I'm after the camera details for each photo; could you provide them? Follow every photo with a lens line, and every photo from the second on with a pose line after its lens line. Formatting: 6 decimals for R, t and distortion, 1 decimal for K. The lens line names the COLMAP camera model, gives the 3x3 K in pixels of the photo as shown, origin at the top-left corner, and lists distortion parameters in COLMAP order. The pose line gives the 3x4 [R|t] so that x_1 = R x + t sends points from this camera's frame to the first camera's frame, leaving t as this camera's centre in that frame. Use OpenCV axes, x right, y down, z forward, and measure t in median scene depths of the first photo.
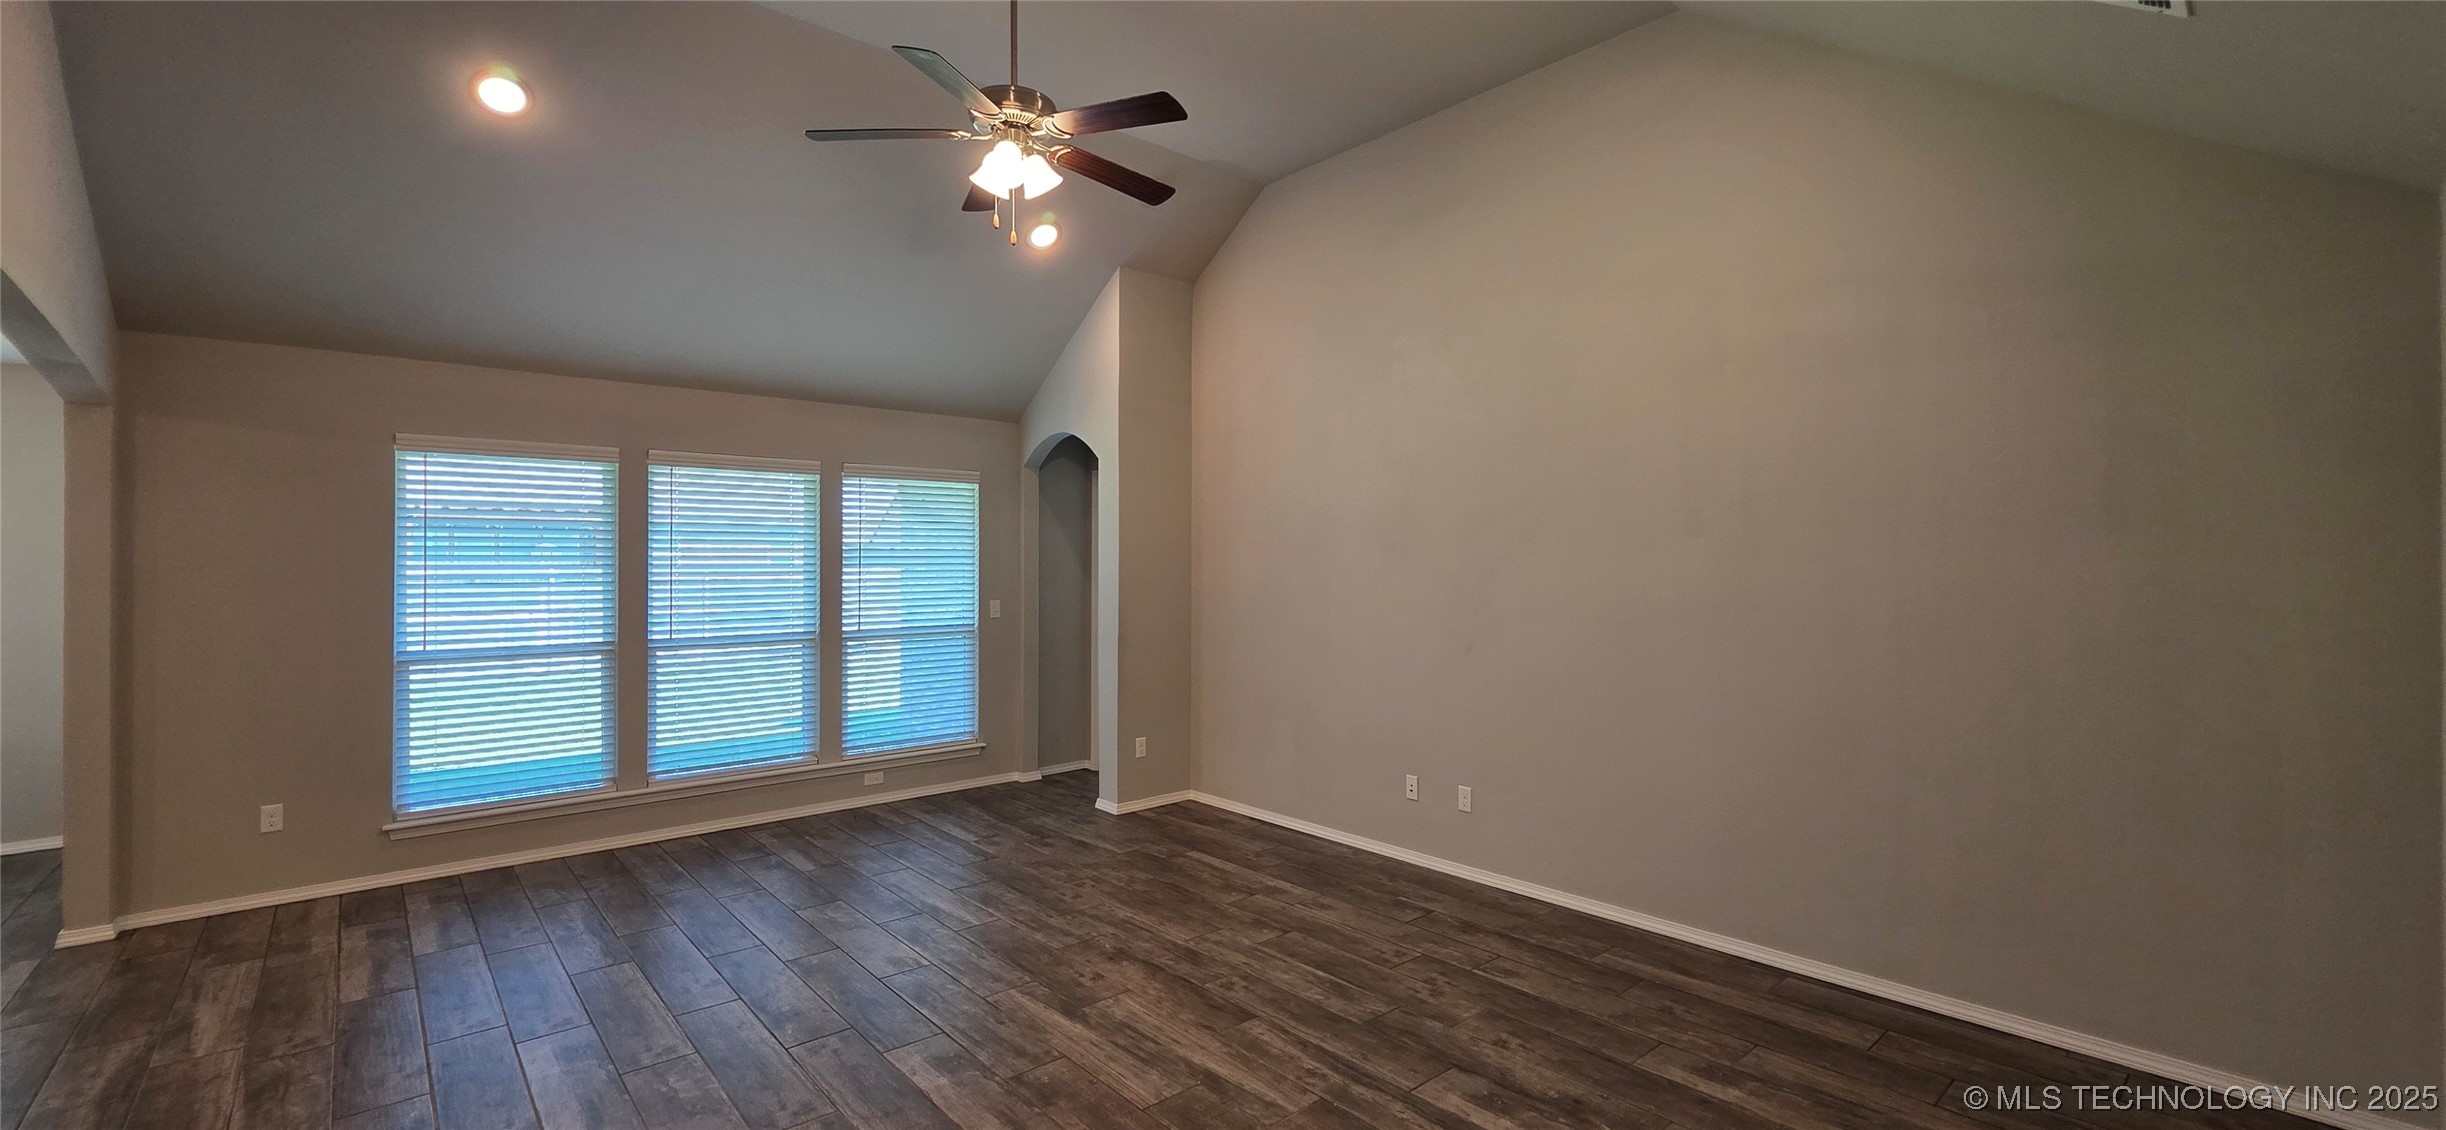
lens RADIAL K [[979.9, 0, 1236.3], [0, 979.9, 557.6], [0, 0, 1]] dist [0.000774, -0.000372]
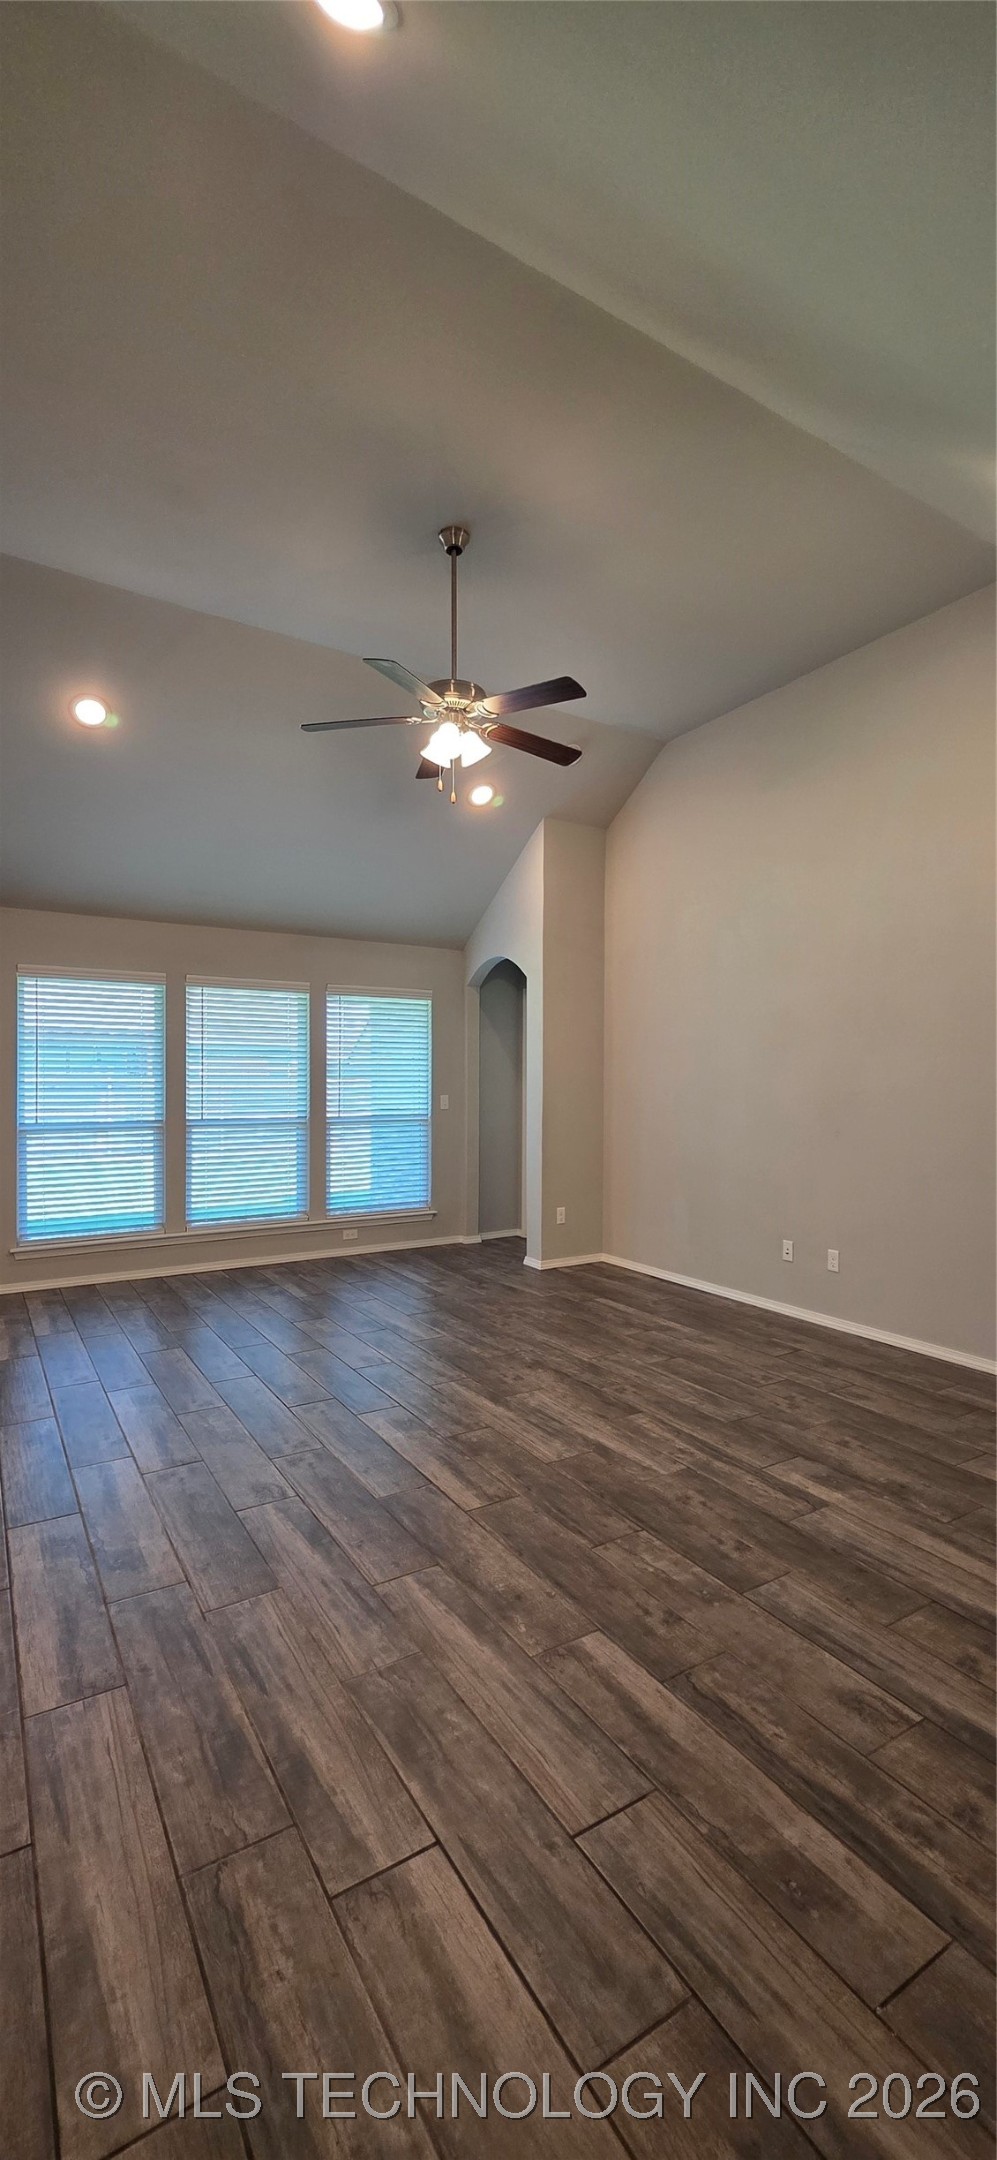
lens RADIAL K [[866.4, 0, 514.4], [0, 866.4, 1085.7], [0, 0, 1]] dist [0.000660, -0.000627]
pose [[0.986013, 0.003945, -0.166624, 0.033736], [-0.002150, 0.999938, 0.010953, 0.031248], [0.166656, -0.010442, 0.985960, -0.089214]]
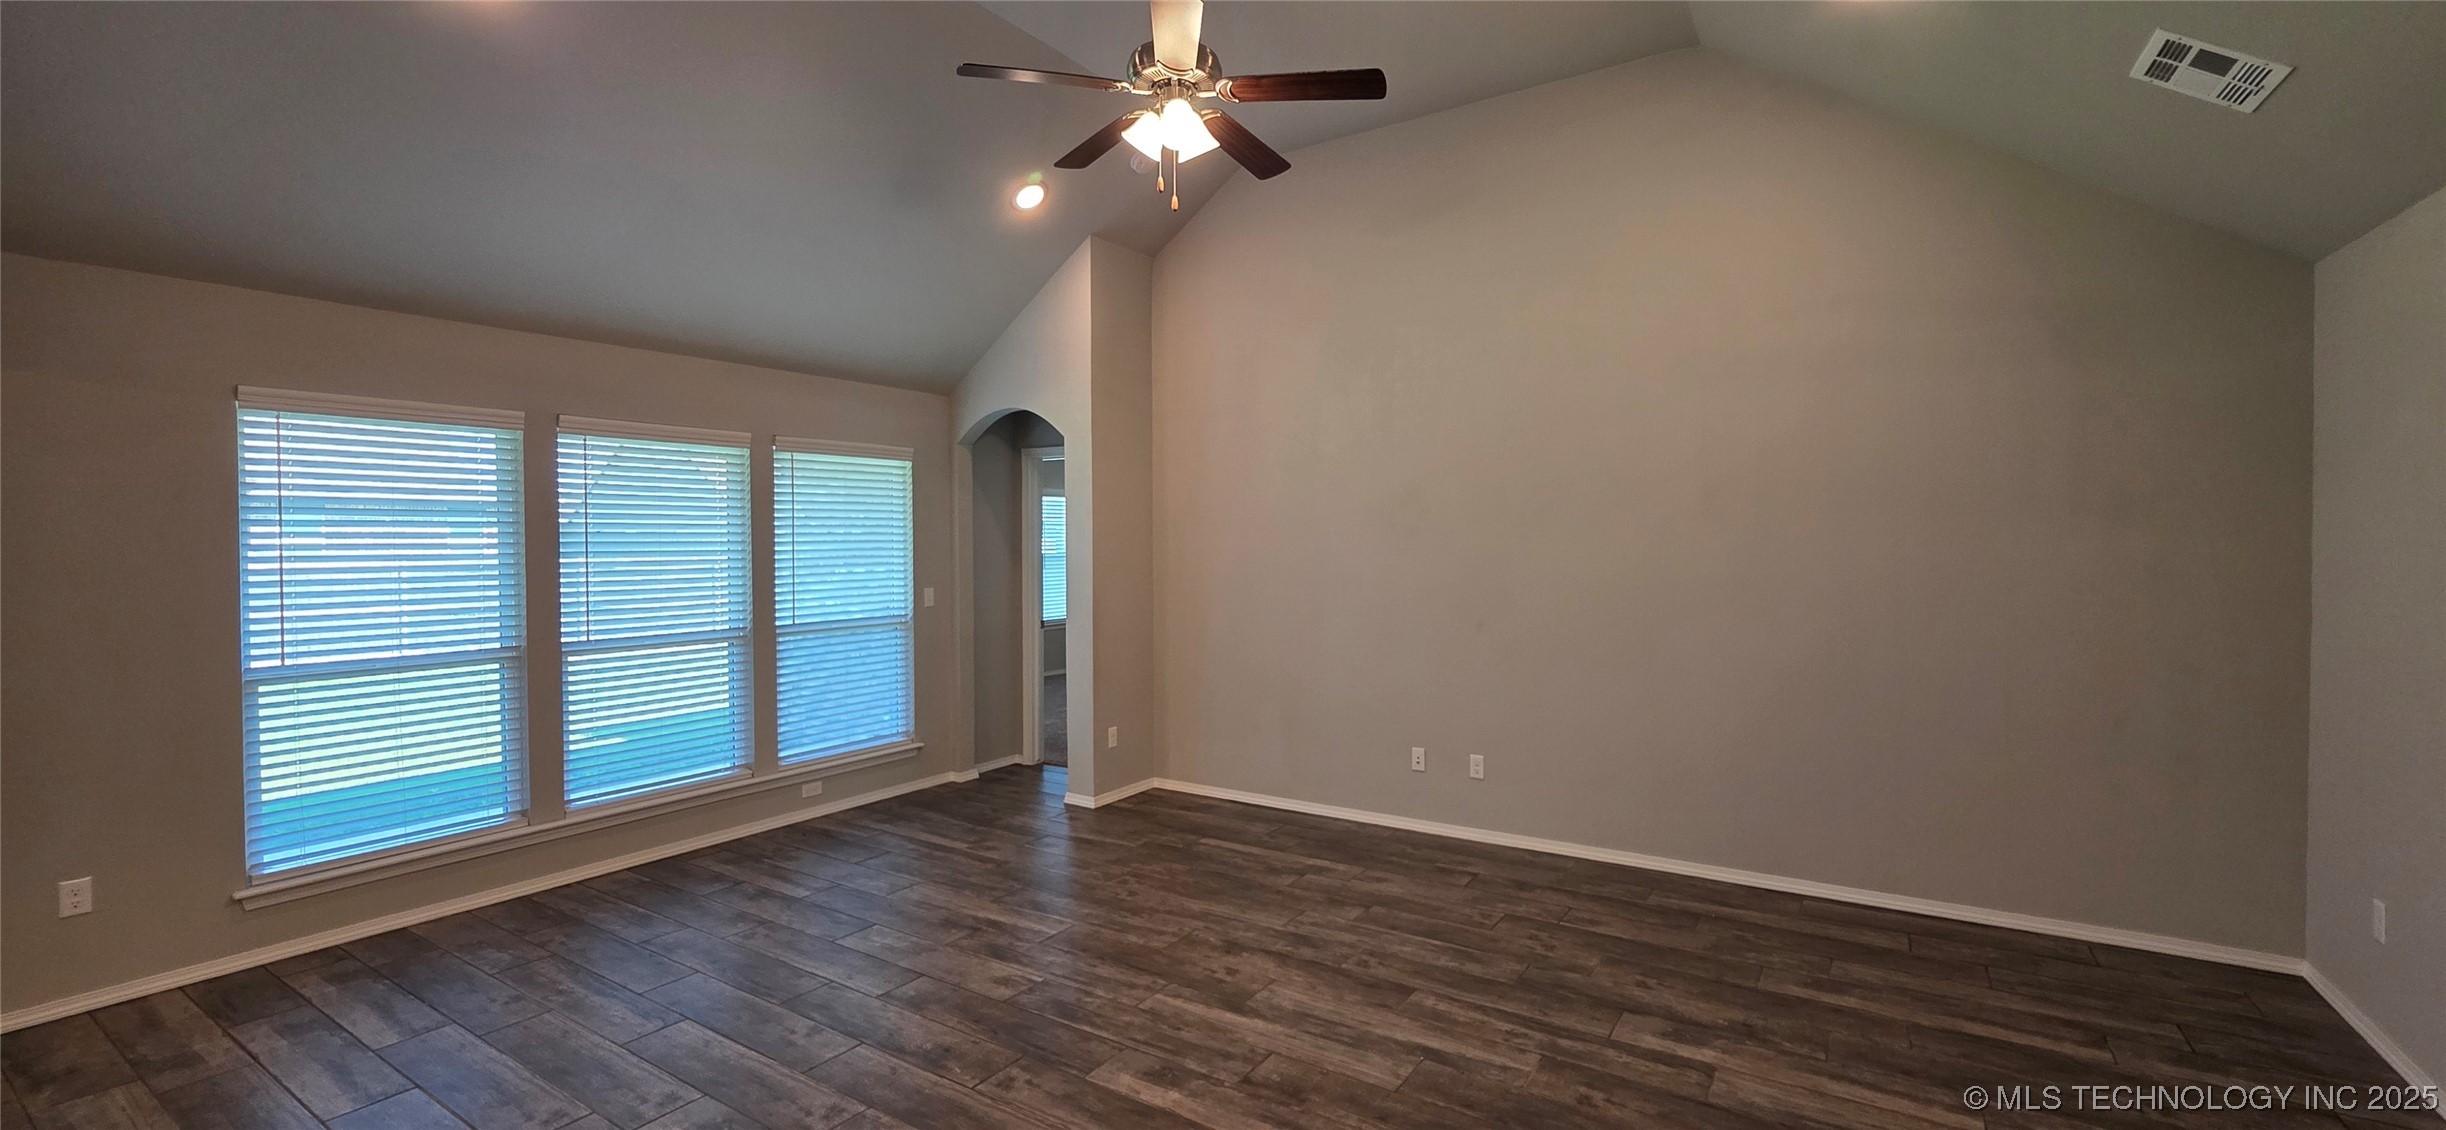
lens RADIAL K [[981.2, 0, 1236.0], [0, 981.2, 555.9], [0, 0, 1]] dist [0.000660, -0.000627]
pose [[0.965140, -0.009973, 0.261546, -0.331986], [0.005417, 0.999821, 0.018137, -0.003081], [-0.261680, -0.016088, 0.965021, 0.052552]]
